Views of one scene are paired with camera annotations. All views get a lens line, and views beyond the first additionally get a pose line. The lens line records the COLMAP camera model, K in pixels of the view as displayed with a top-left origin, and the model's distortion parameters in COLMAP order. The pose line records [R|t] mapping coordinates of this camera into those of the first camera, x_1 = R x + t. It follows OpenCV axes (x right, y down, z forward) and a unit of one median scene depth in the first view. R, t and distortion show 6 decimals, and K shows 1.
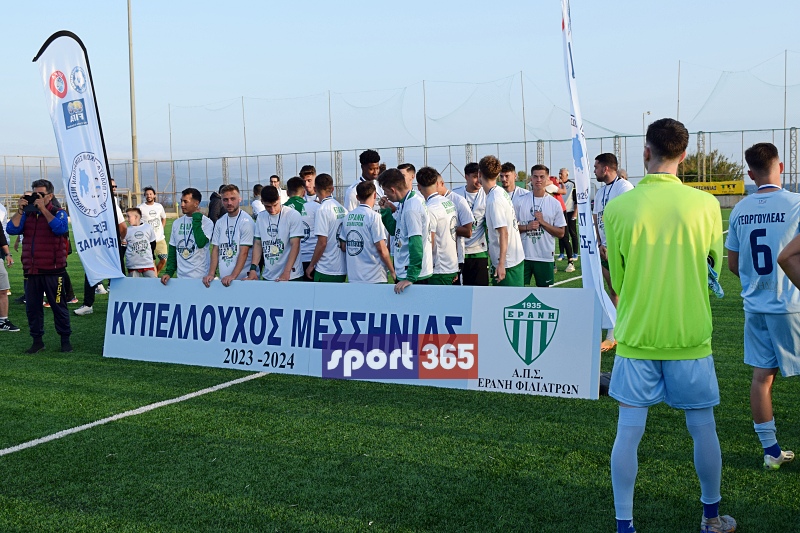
lens RADIAL K [[943.8, 0, 400.6], [0, 943.8, 290.2], [0, 0, 1]] dist [-0.024037, 0.003071]
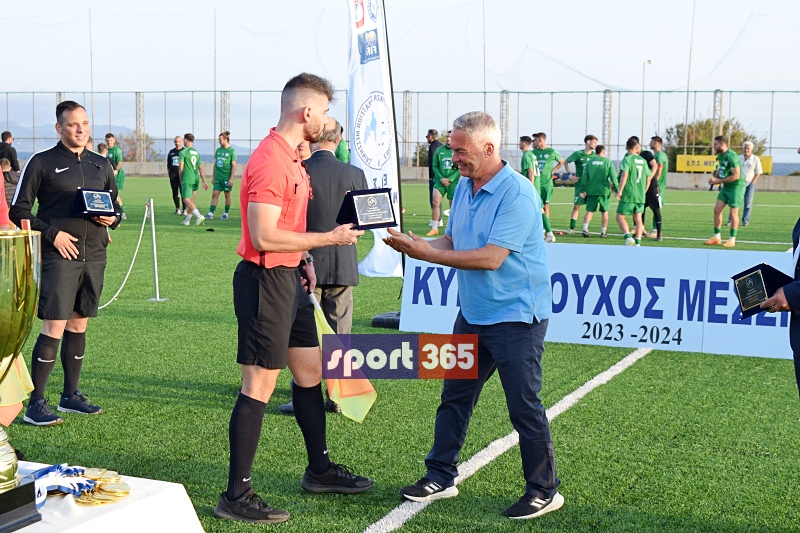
lens RADIAL K [[1319.3, 0, 400.0], [0, 1319.3, 266.5], [0, 0, 1]] dist [0.014084, 0.079884]
pose [[0.991316, 0.033768, 0.127094, -0.530983], [-0.031289, 0.999280, -0.021450, 0.043282], [-0.127727, 0.017287, 0.991659, -0.206991]]
